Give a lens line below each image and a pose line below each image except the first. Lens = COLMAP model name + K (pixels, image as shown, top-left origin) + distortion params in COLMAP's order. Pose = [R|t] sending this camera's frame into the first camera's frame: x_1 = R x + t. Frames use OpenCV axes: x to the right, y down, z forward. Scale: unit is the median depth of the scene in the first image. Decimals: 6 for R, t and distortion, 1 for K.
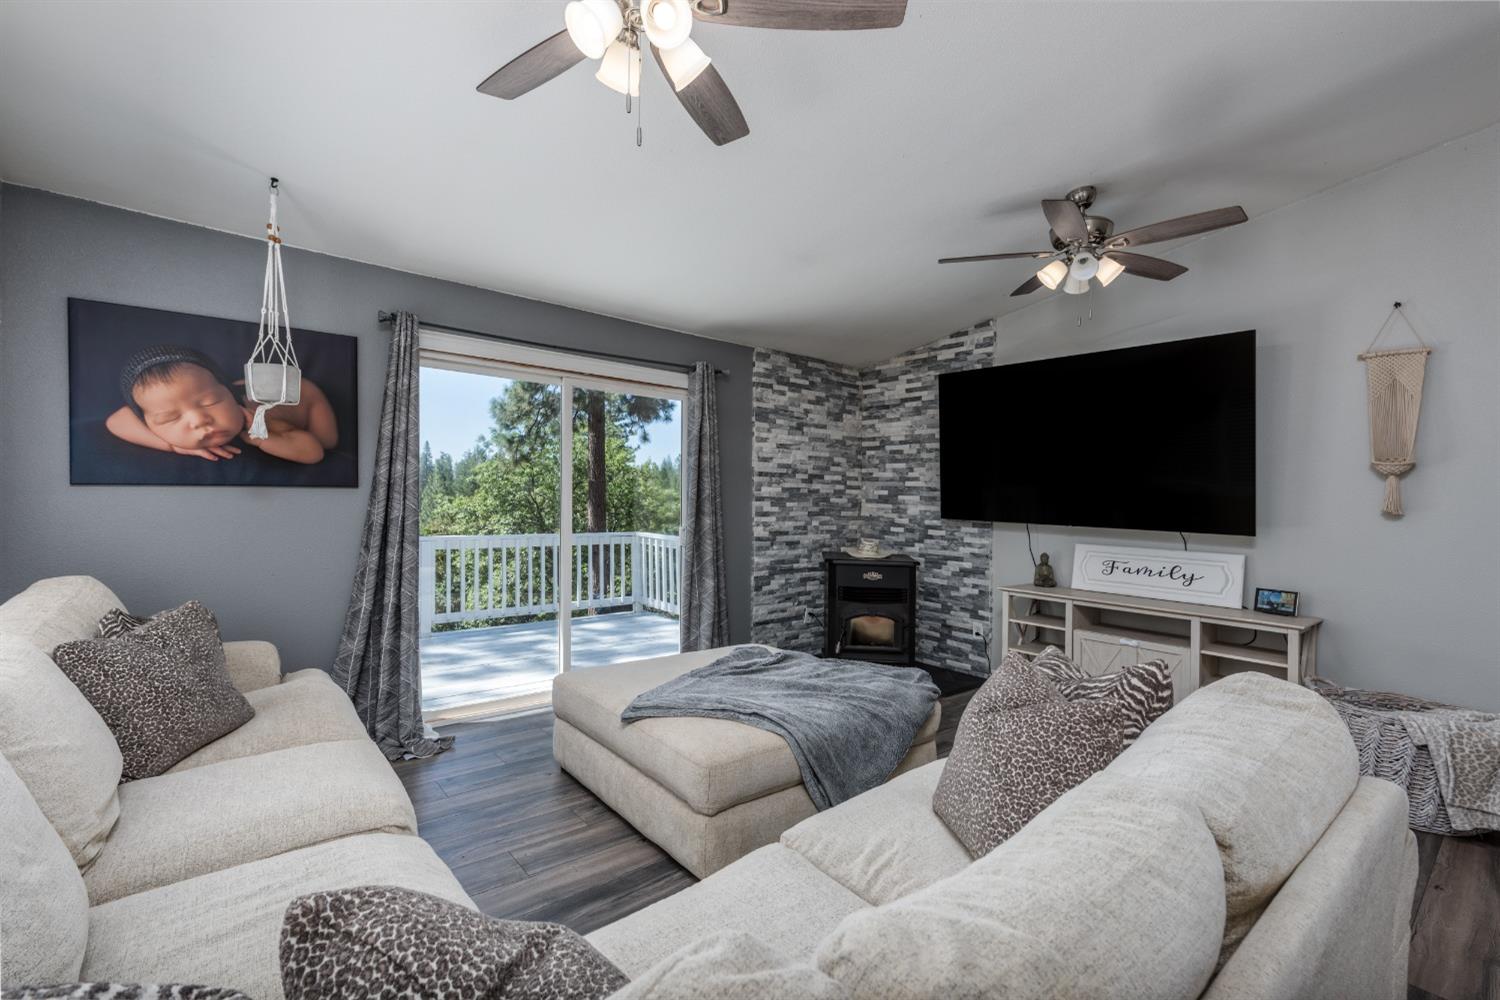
lens RADIAL K [[663.6, 0, 741.7], [0, 663.6, 500.1], [0, 0, 1]] dist [-0.004558, -0.000332]
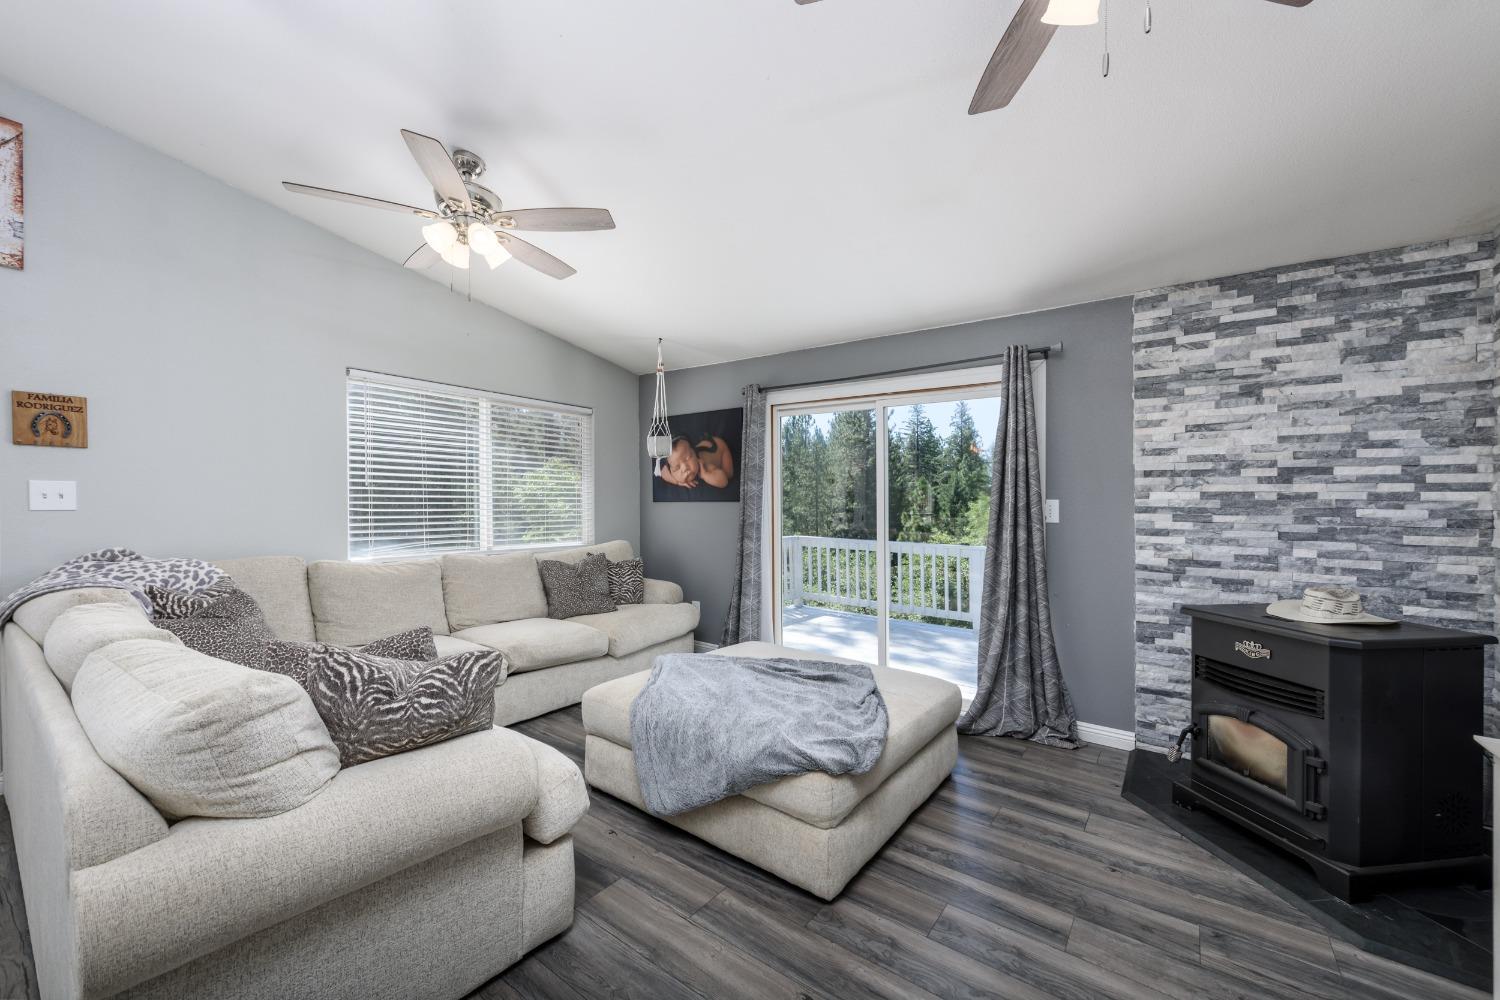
lens RADIAL K [[588.9, 0, 739.1], [0, 588.9, 521.4], [0, 0, 1]] dist [-0.002354, -0.001802]
pose [[0.220766, 0.011611, -0.975258, 0.794759], [-0.014430, 0.999859, 0.008637, 0.016515], [0.975220, 0.012167, 0.220902, 0.675111]]
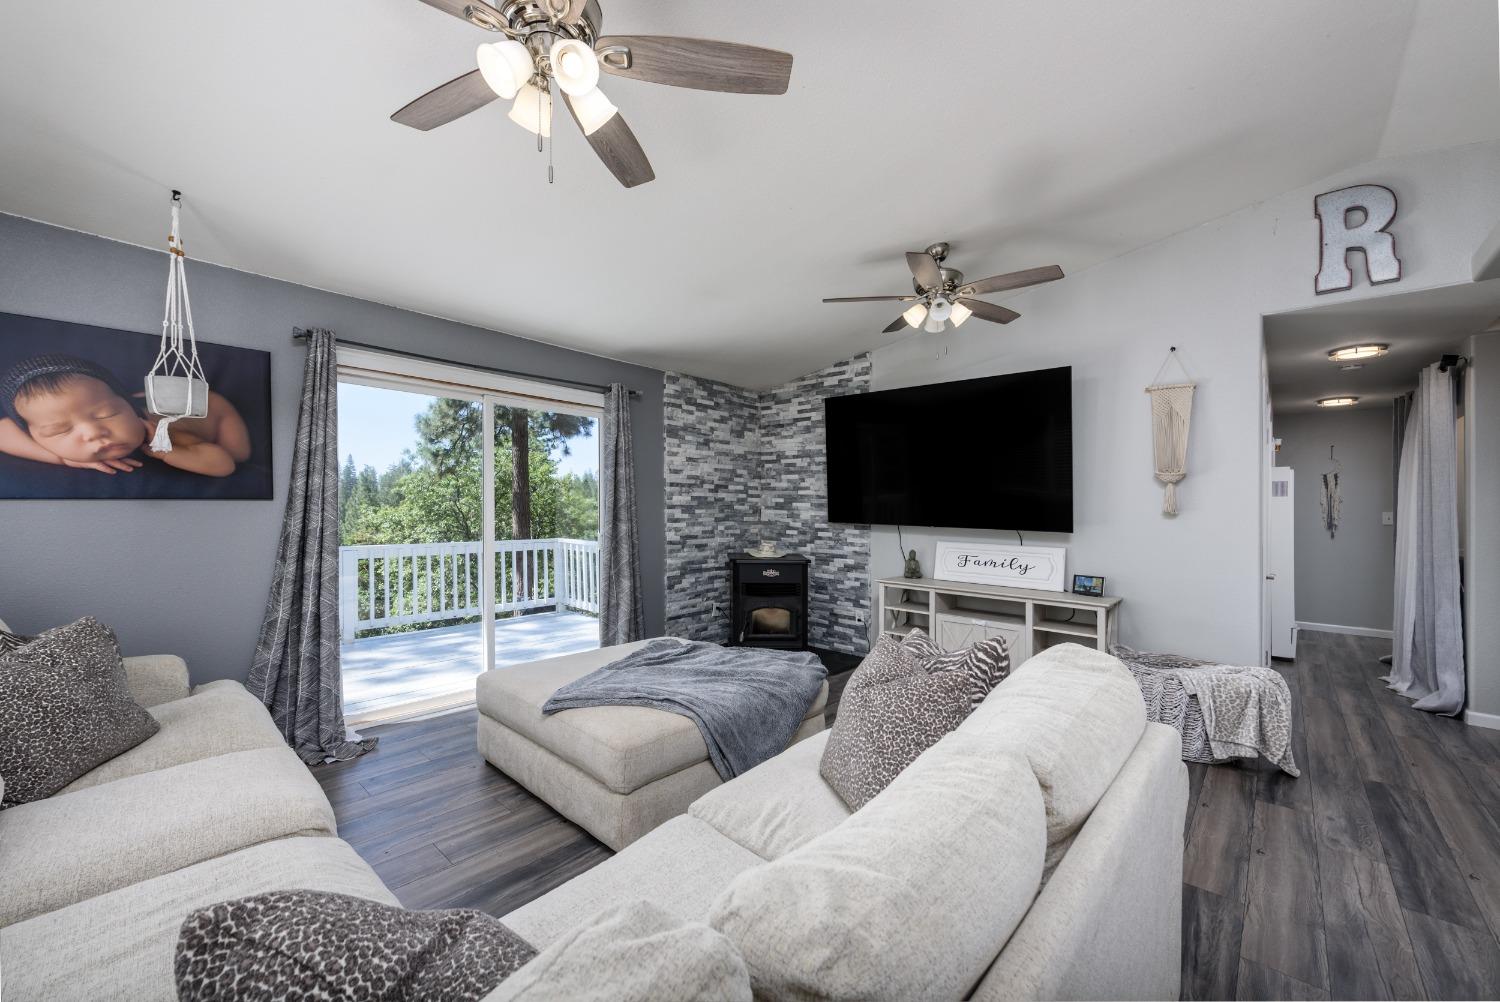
lens RADIAL K [[588.9, 0, 743.6], [0, 588.9, 507.4], [0, 0, 1]] dist [-0.002354, -0.001802]
pose [[0.989369, -0.010484, 0.145048, 0.005756], [0.010517, 0.999945, 0.000543, -0.000030], [-0.145046, 0.000988, 0.989424, 0.000651]]
